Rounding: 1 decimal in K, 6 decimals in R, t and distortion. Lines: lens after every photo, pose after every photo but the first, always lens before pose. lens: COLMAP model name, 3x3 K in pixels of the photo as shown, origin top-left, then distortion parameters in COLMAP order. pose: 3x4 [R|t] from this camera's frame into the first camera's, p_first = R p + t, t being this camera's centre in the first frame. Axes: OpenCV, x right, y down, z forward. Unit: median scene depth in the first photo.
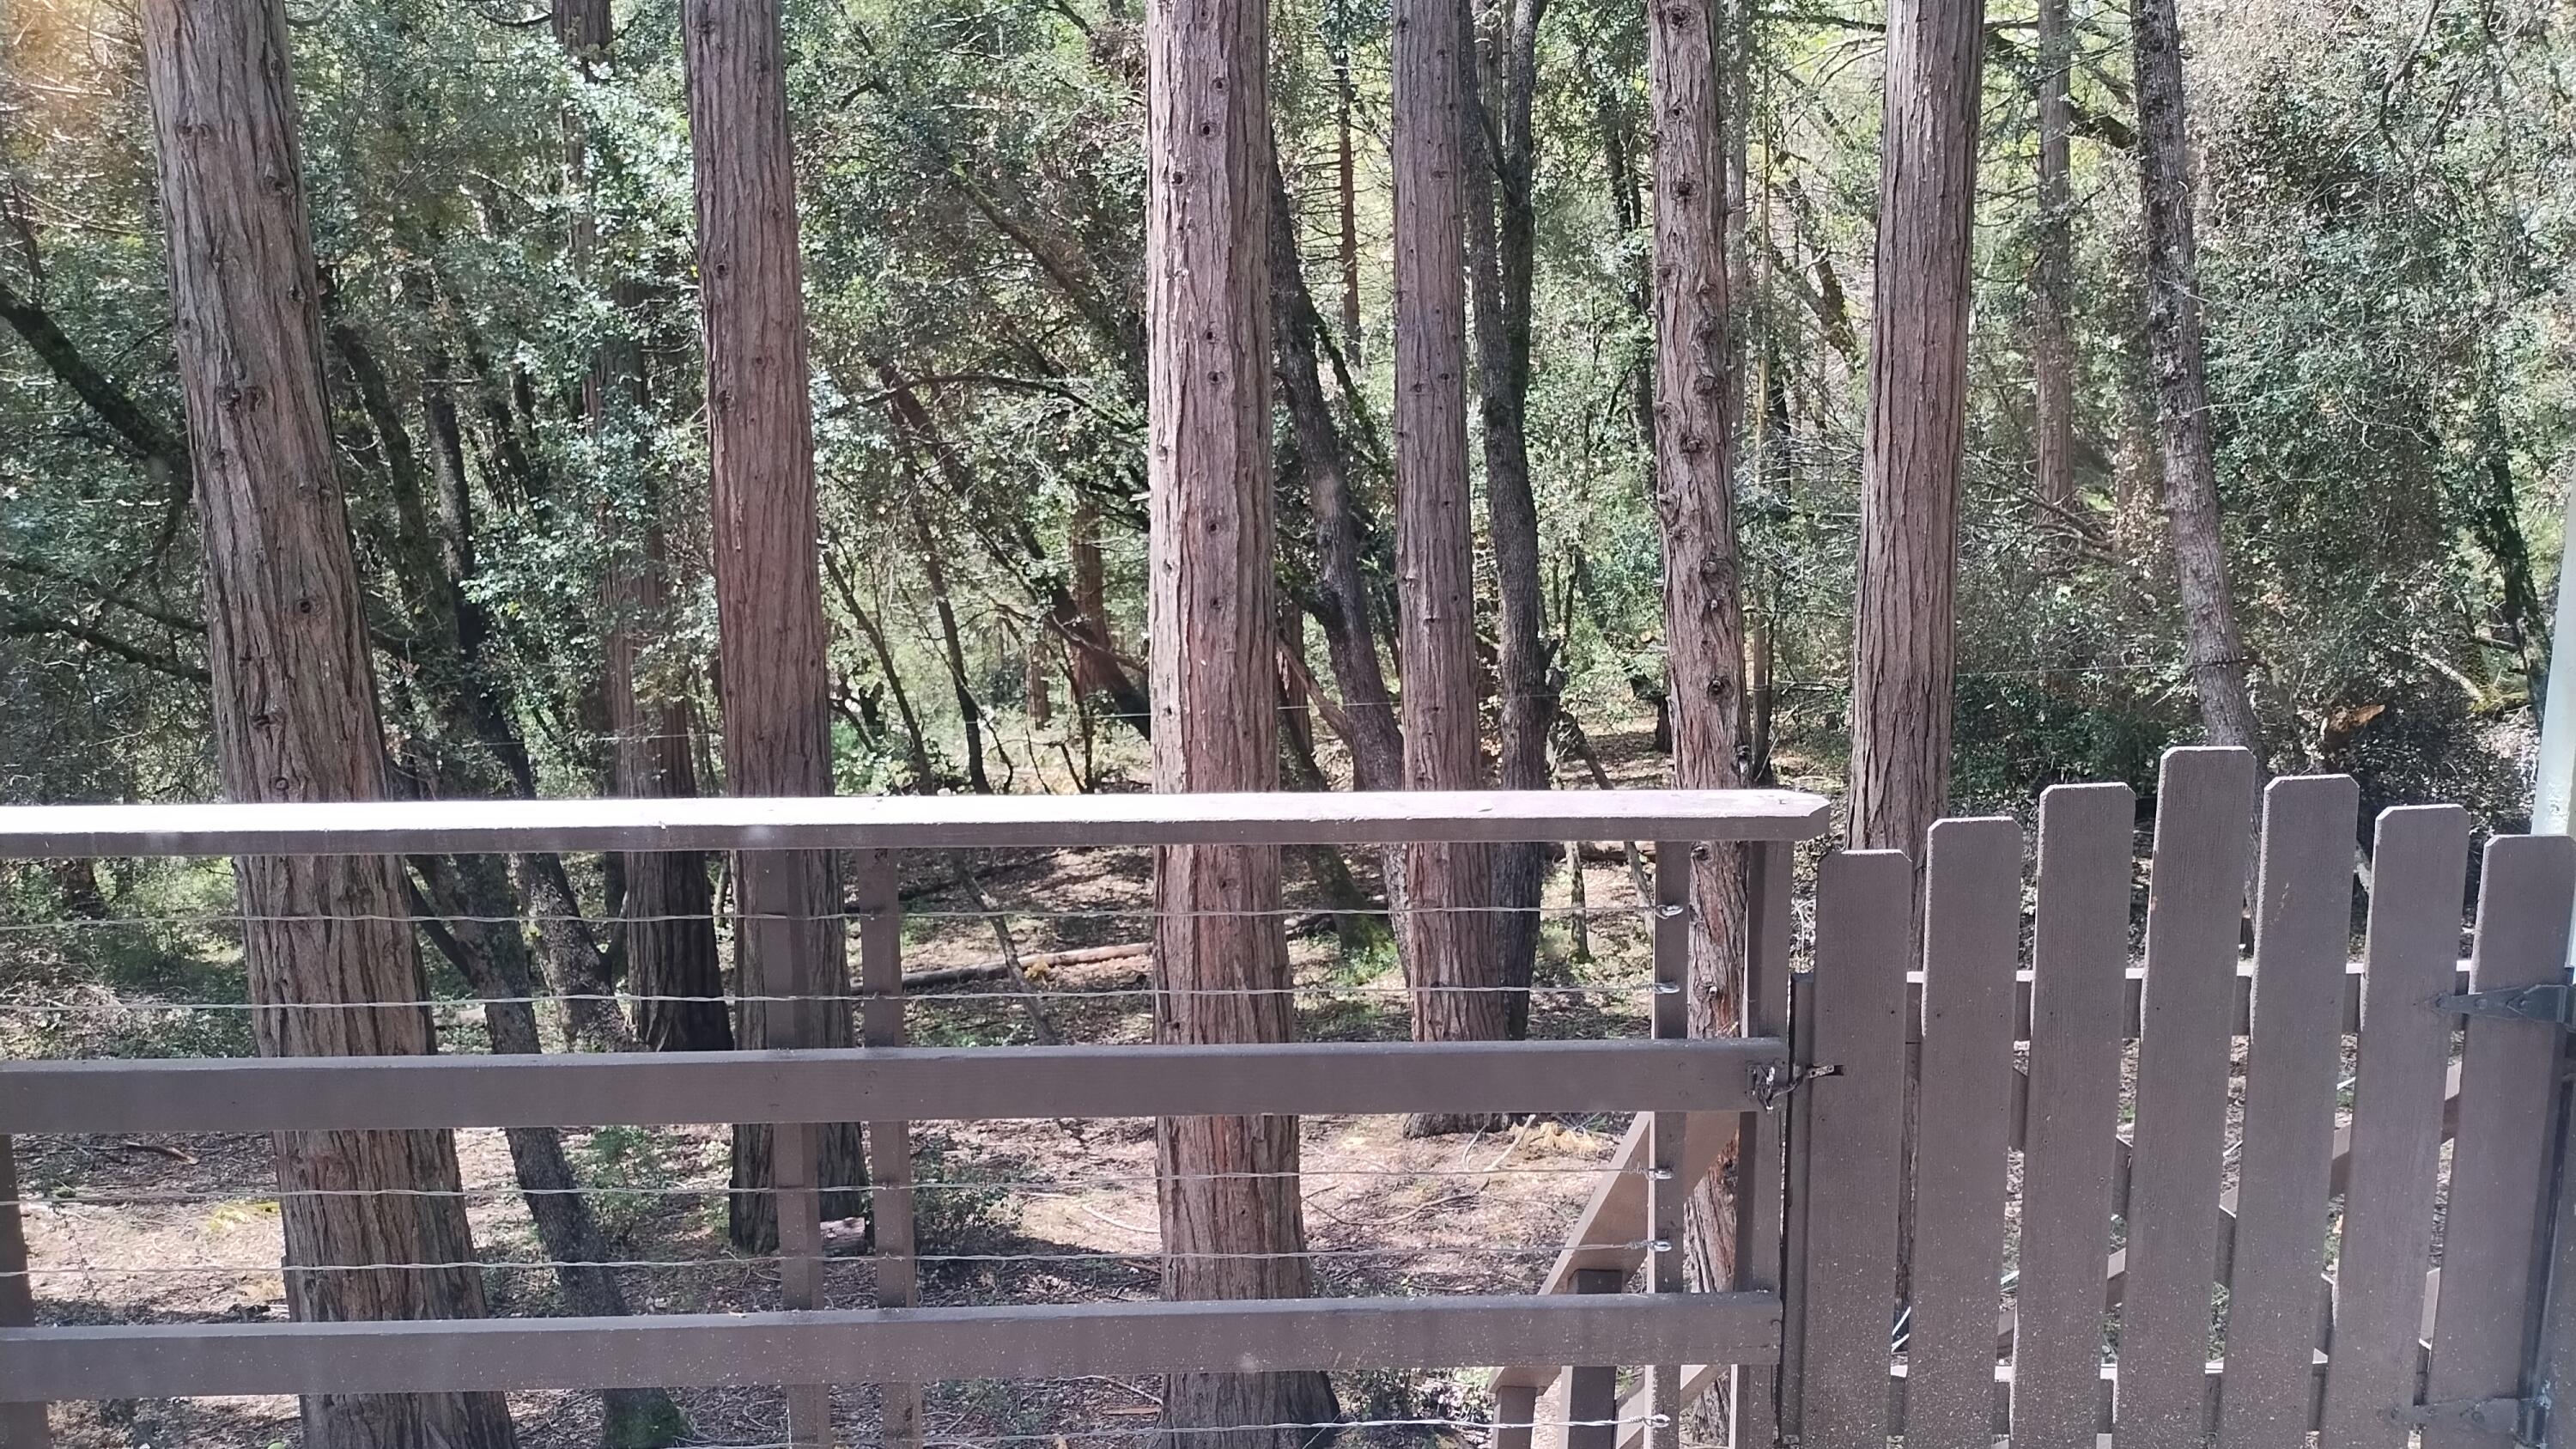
lens RADIAL K [[1896.7, 0, 1284.6], [0, 1896.7, 710.0], [0, 0, 1]] dist [0.078306, -0.113283]
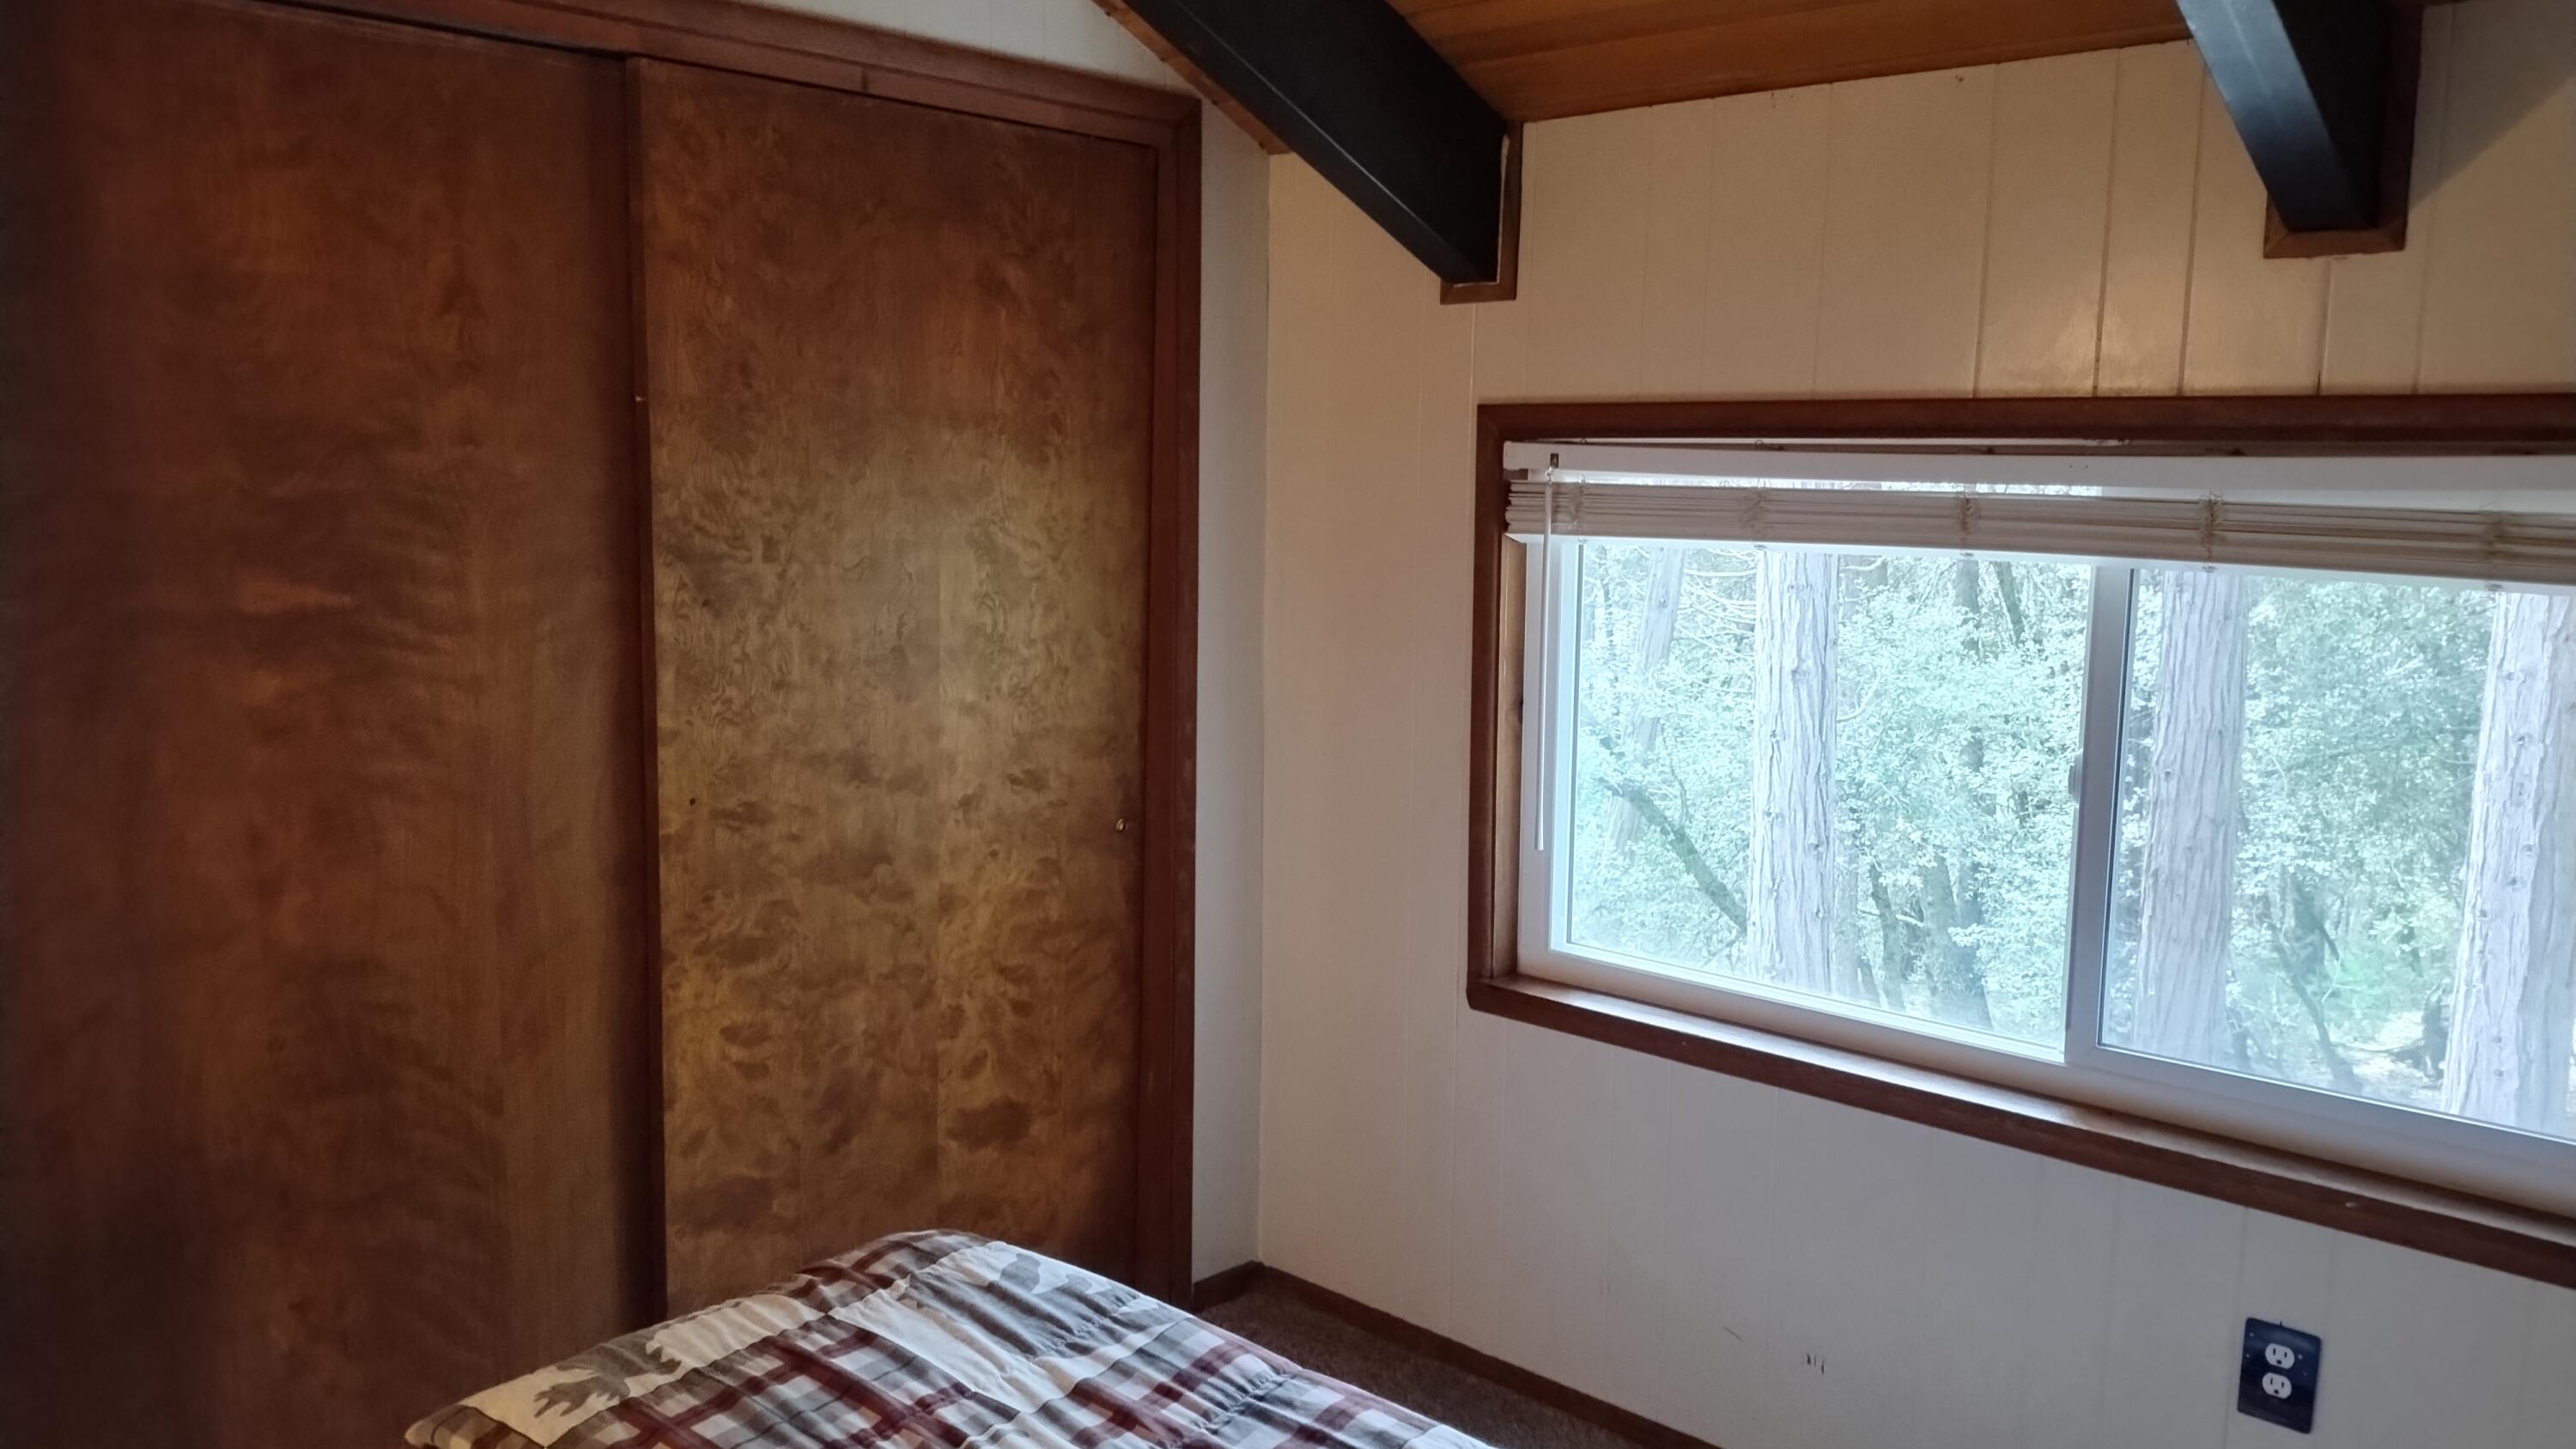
lens RADIAL K [[1896.7, 0, 1293.0], [0, 1896.7, 714.1], [0, 0, 1]] dist [0.078306, -0.113283]
pose [[0.710435, 0.104414, -0.695974, 0.245261], [-0.133998, 0.990910, 0.011880, -0.315749], [0.690888, 0.084819, 0.717969, -0.425373]]
